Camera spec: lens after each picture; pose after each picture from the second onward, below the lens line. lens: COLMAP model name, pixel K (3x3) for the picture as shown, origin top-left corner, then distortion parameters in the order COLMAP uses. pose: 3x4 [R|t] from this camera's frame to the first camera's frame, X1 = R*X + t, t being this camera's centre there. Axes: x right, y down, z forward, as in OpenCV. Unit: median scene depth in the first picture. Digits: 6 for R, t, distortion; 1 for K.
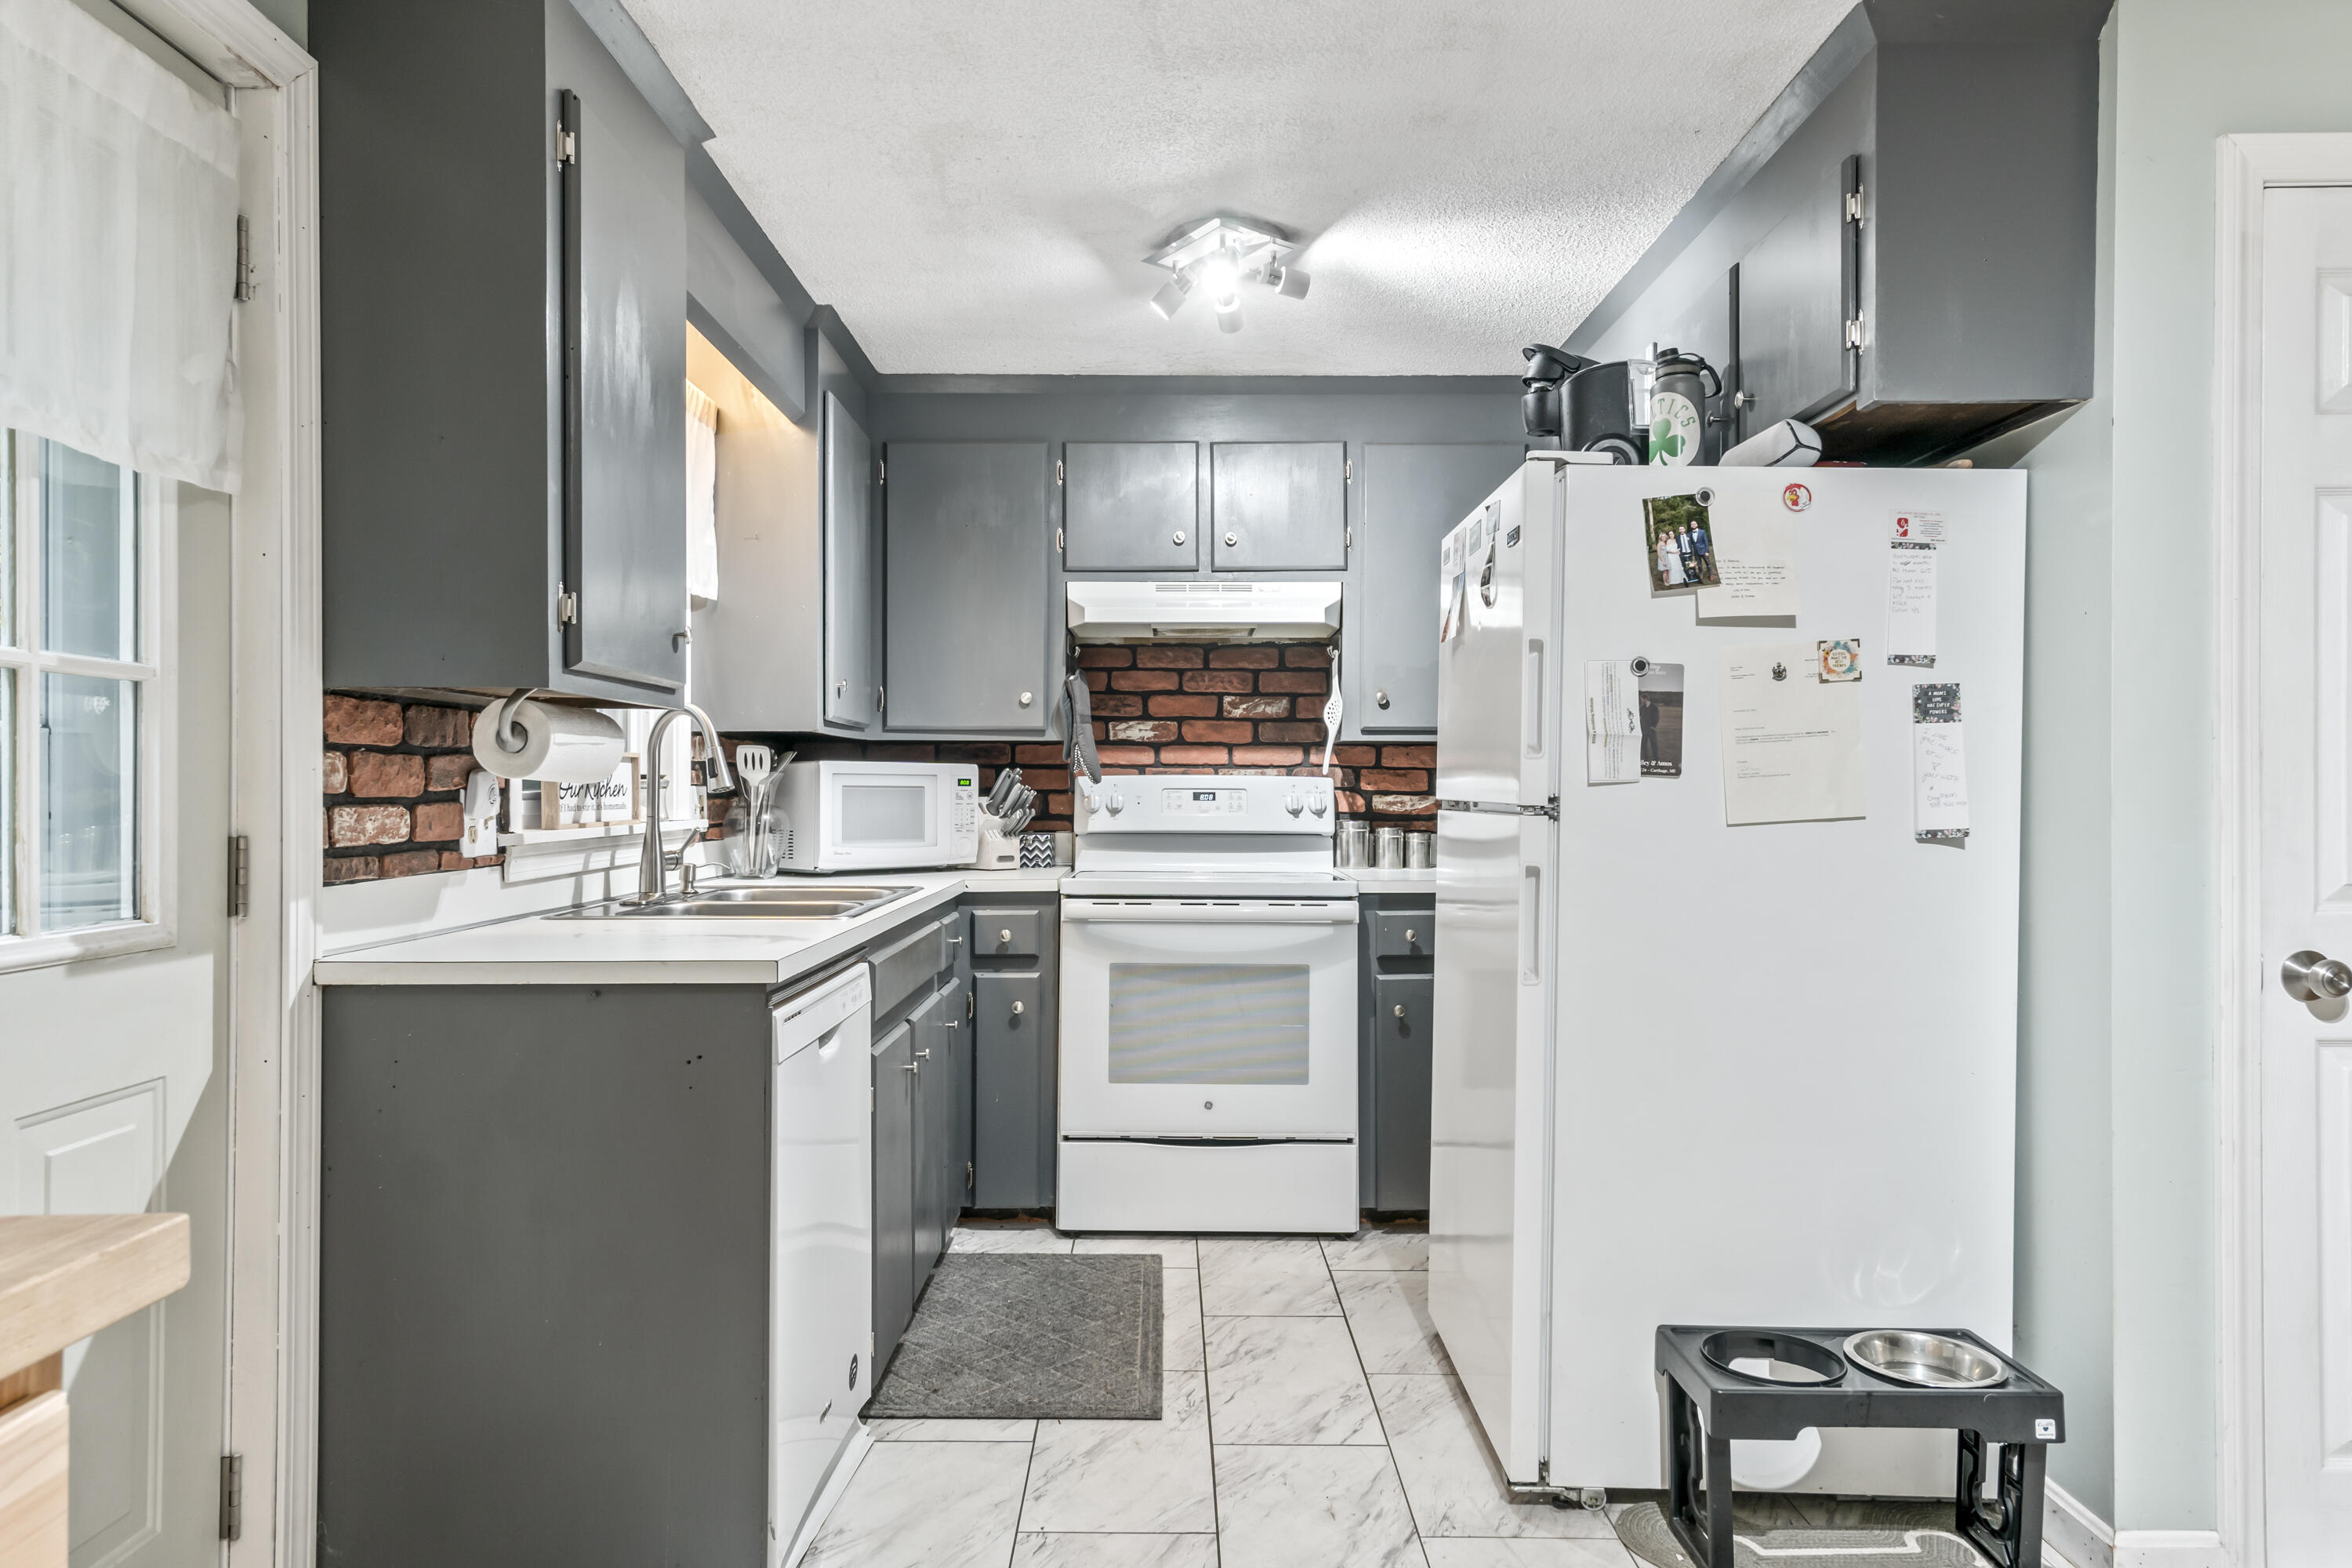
lens RADIAL K [[1440.0, 0, 1162.2], [0, 1440.0, 795.0], [0, 0, 1]] dist [0.023809, 0.001057]
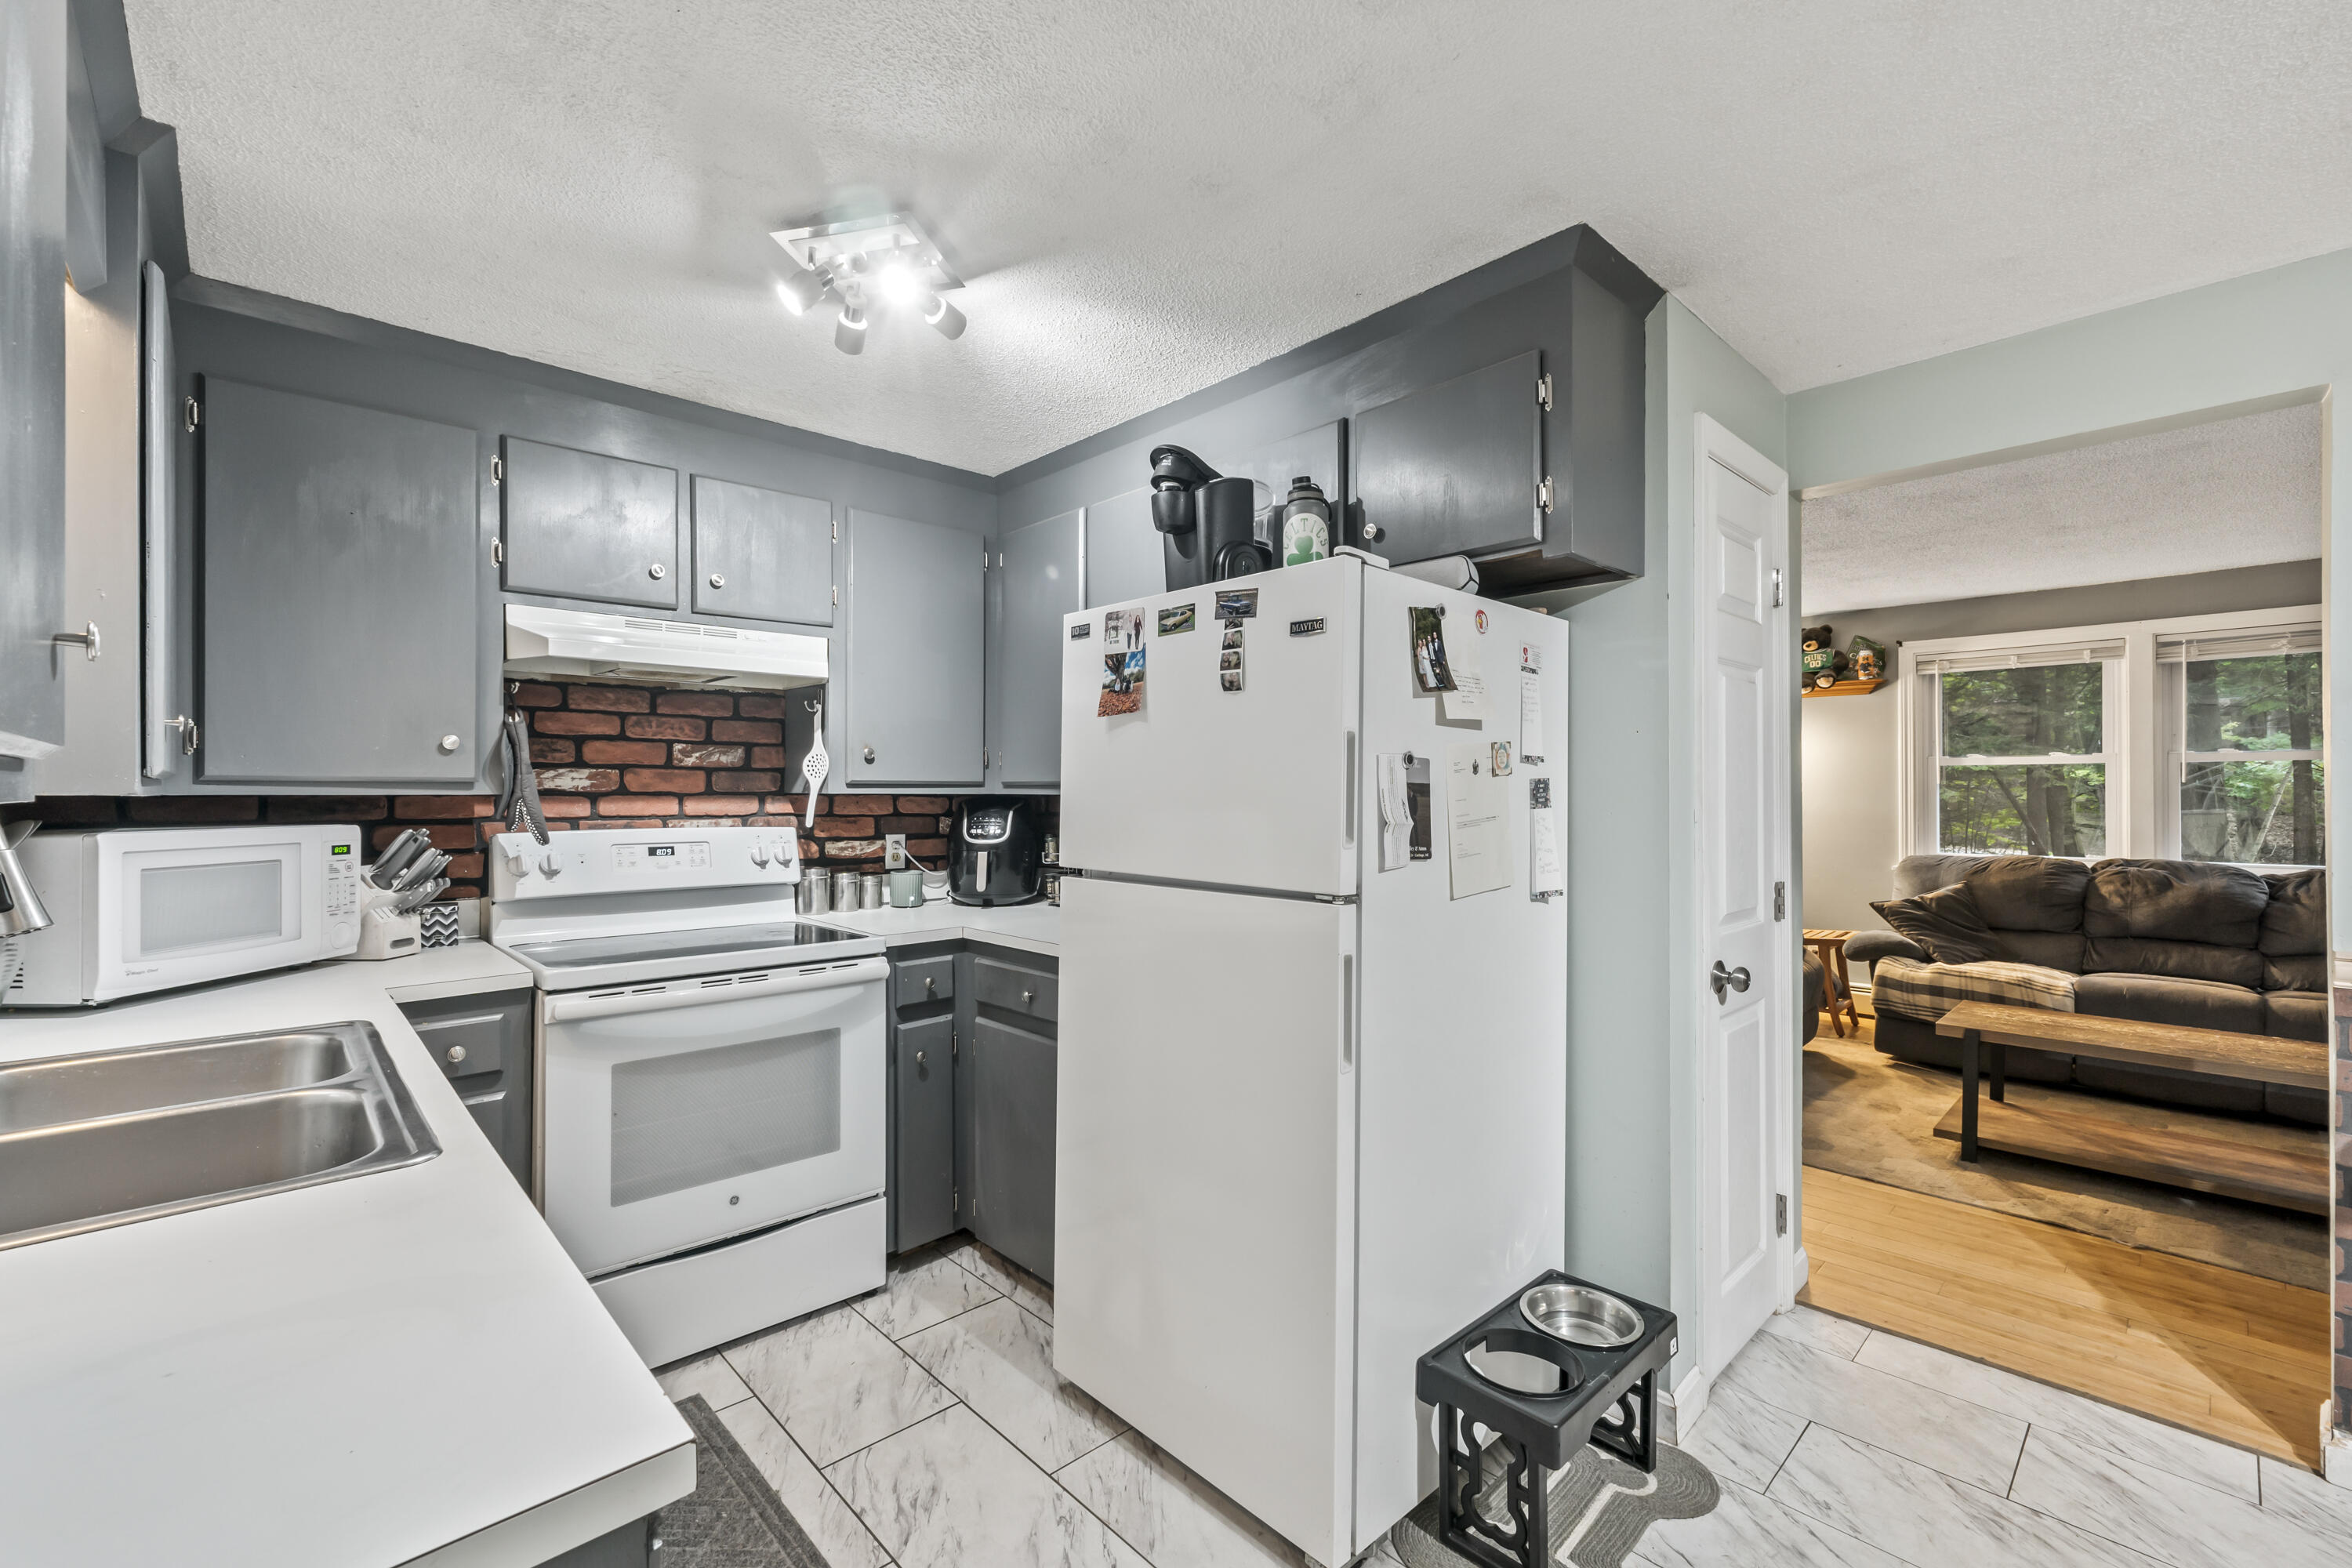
lens RADIAL K [[981.8, 0, 1164.1], [0, 981.8, 789.6], [0, 0, 1]] dist [0.002955, -0.000800]
pose [[0.734433, -0.001610, 0.678679, -0.188398], [0.005717, 0.999976, -0.003815, -0.039803], [-0.678657, 0.006682, 0.734425, 0.357358]]
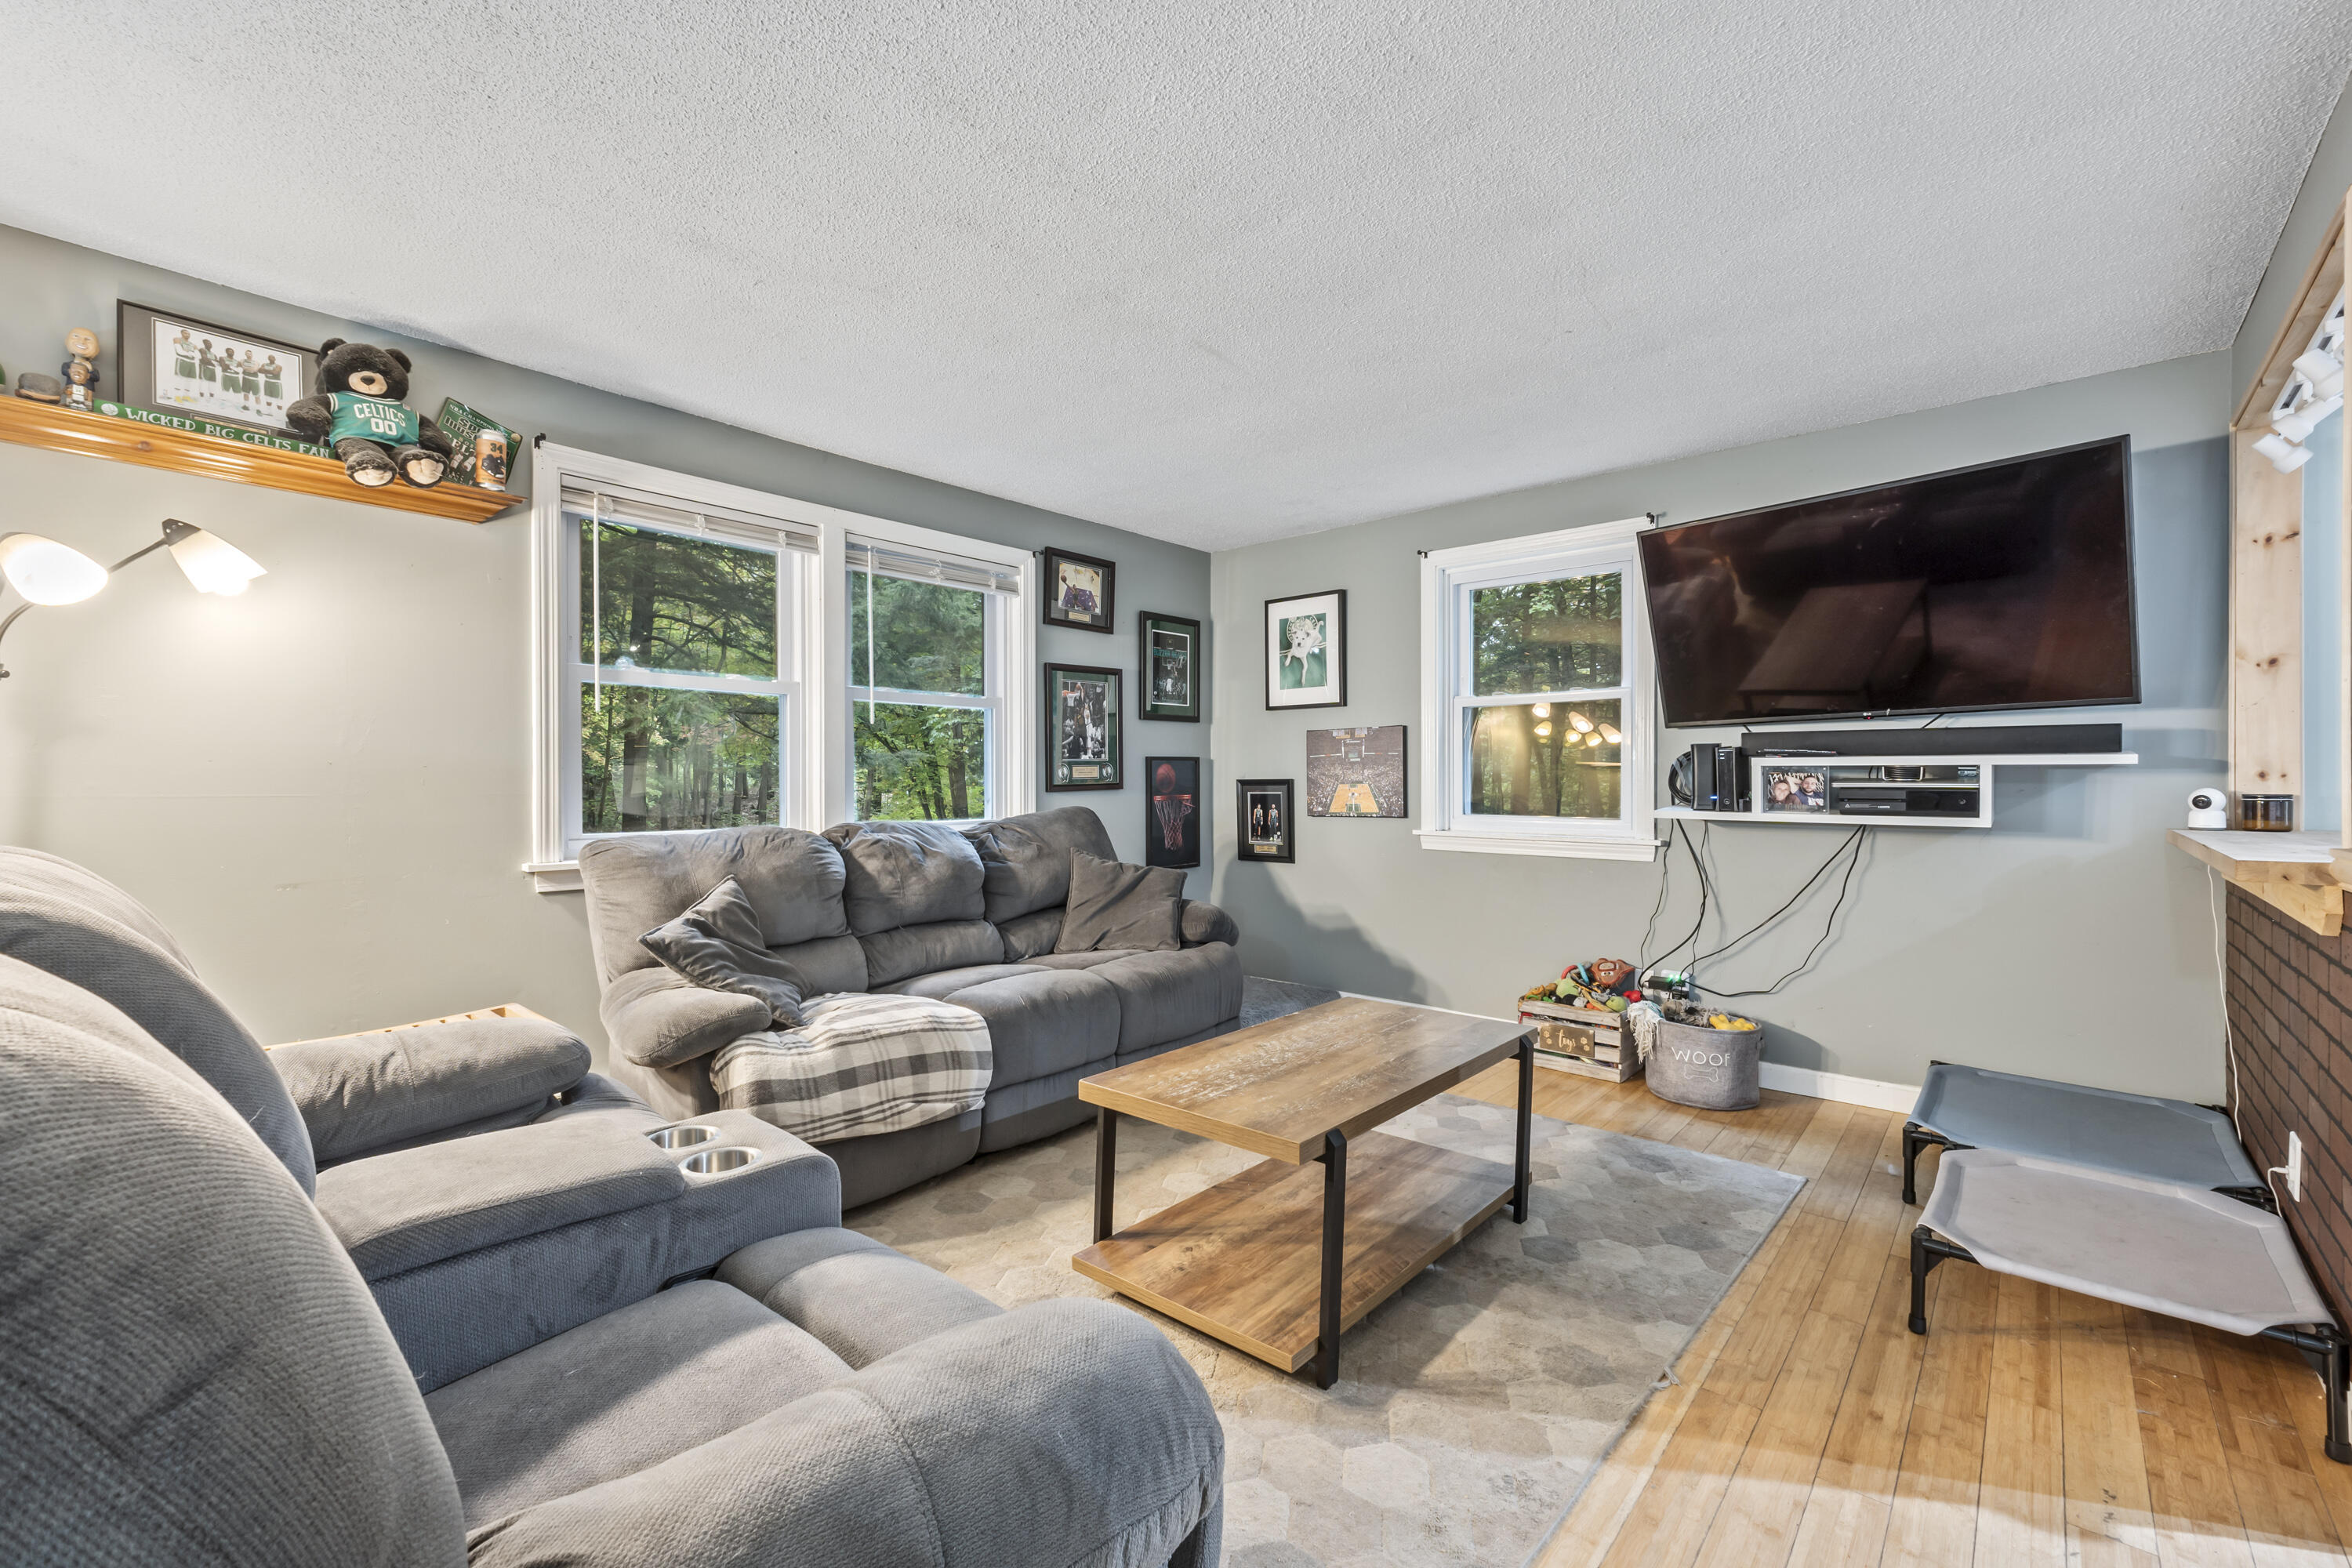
lens RADIAL K [[981.8, 0, 1185.7], [0, 981.8, 785.3], [0, 0, 1]] dist [0.002955, -0.000800]
pose [[-0.748209, -0.001151, 0.663462, 0.722141], [0.003699, 0.999976, 0.005907, 0.011073], [-0.663452, 0.006874, -0.748187, 0.933407]]
